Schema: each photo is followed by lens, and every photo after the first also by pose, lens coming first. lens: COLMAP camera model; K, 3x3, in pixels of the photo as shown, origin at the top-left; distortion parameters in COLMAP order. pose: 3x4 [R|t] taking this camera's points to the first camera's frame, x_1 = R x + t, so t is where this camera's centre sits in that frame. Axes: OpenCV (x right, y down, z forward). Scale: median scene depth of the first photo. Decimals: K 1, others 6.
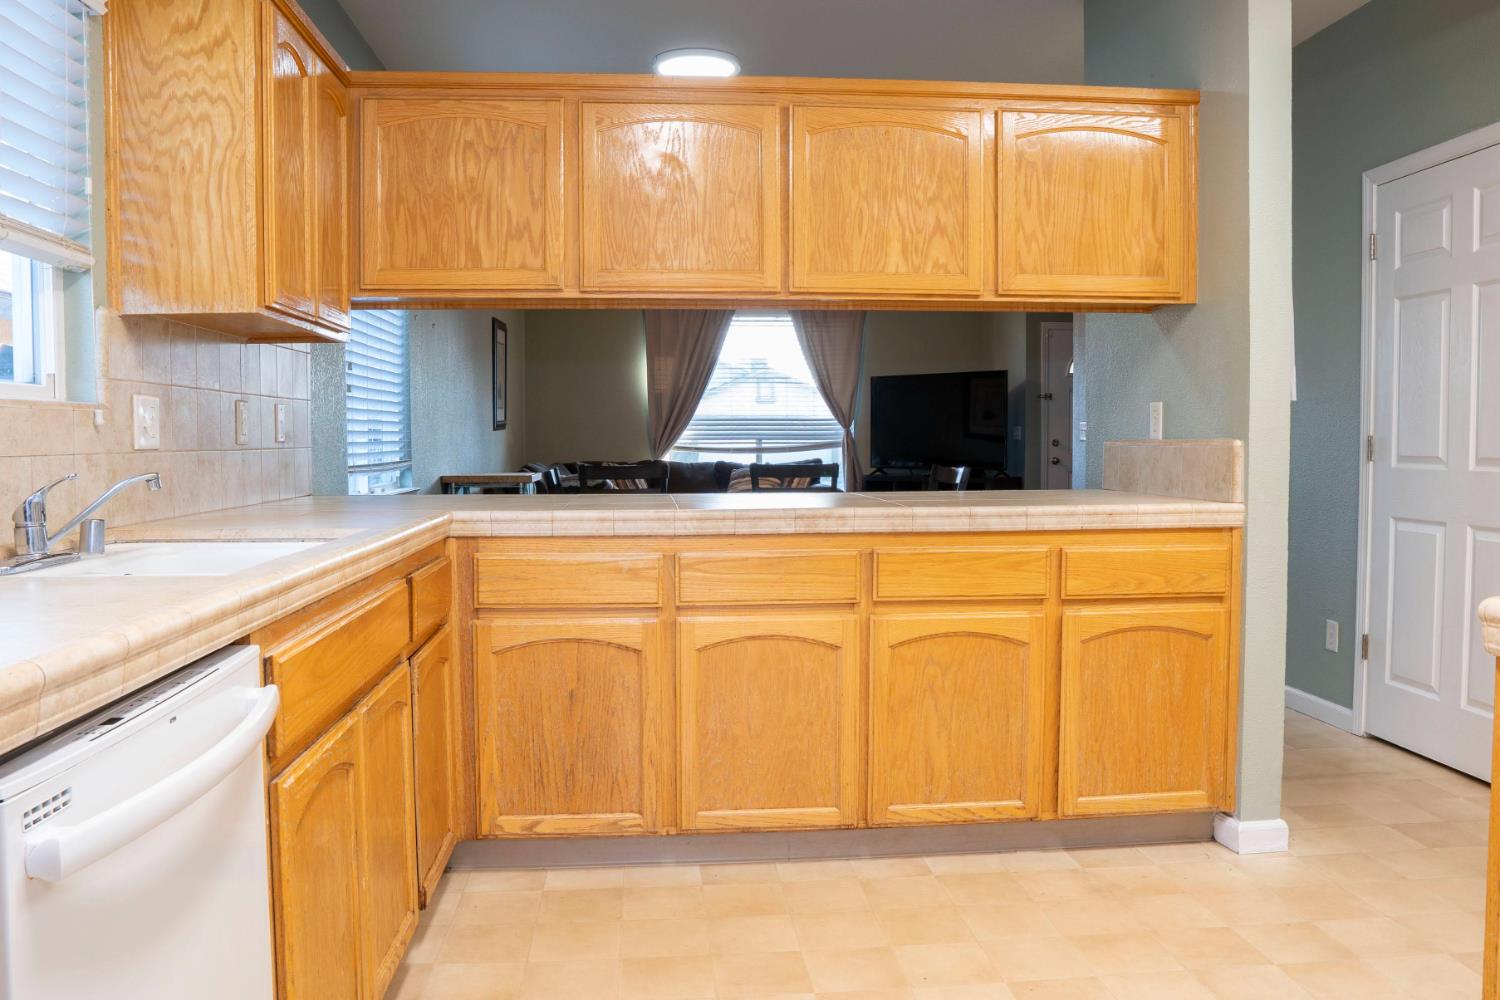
lens RADIAL K [[1168.3, 0, 744.8], [0, 1168.3, 498.2], [0, 0, 1]] dist [-0.081228, 0.049758]
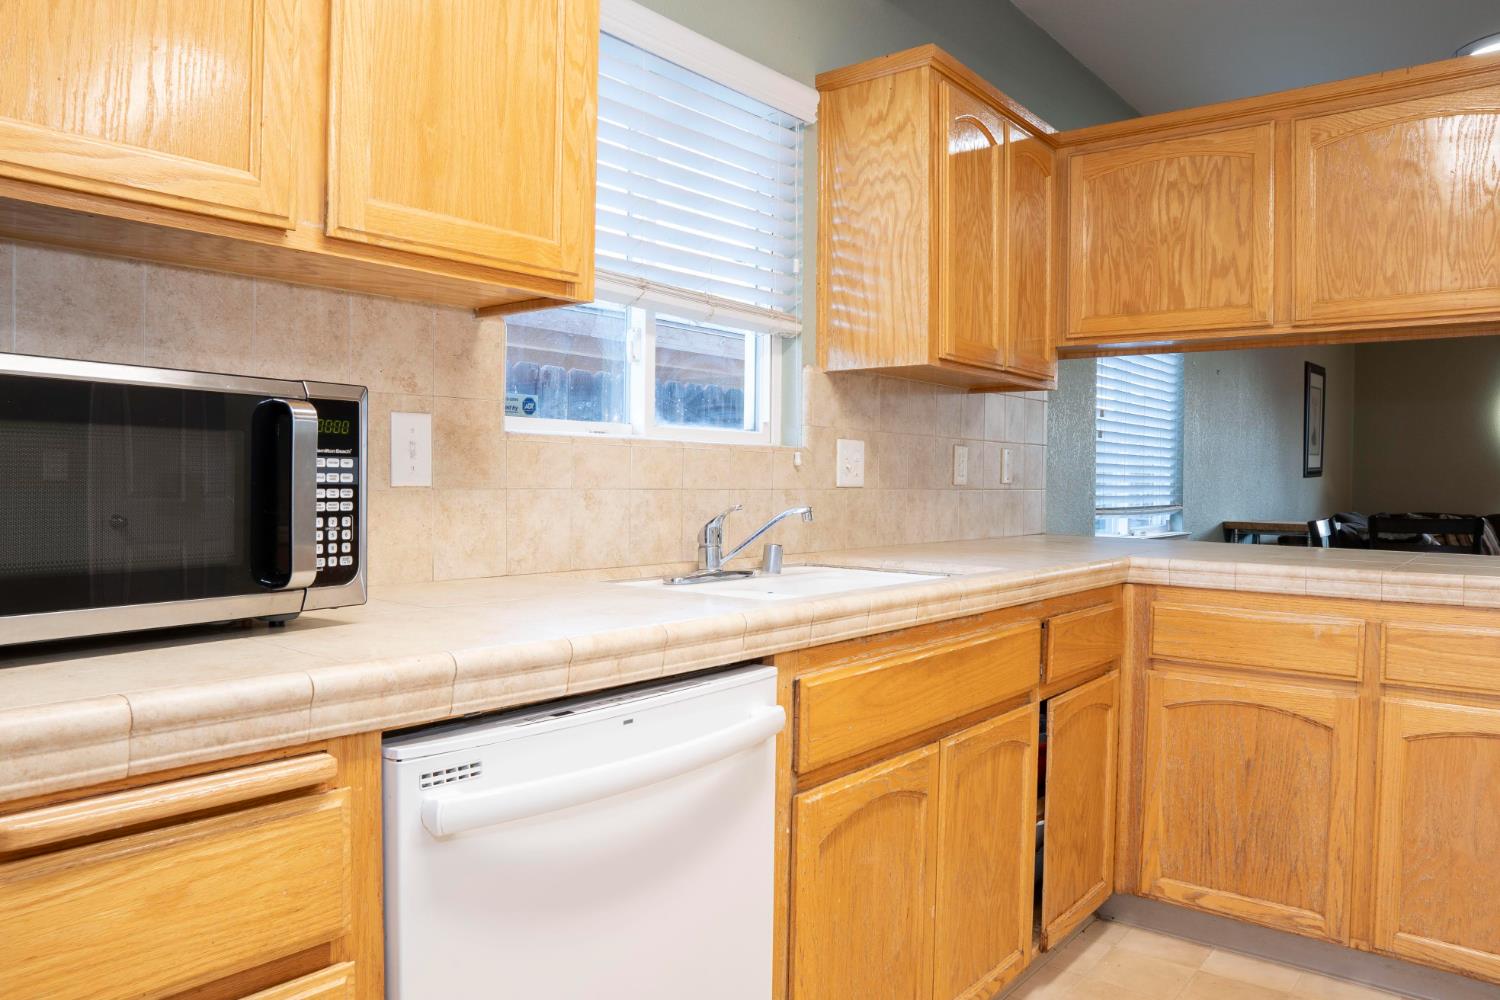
lens RADIAL K [[1071.3, 0, 741.8], [0, 1071.3, 497.3], [0, 0, 1]] dist [-0.093437, 0.059602]
pose [[0.728889, 0.025785, -0.684146, 0.119373], [-0.051552, 0.998521, -0.017290, -0.006564], [0.682688, 0.047871, 0.729140, 0.117059]]
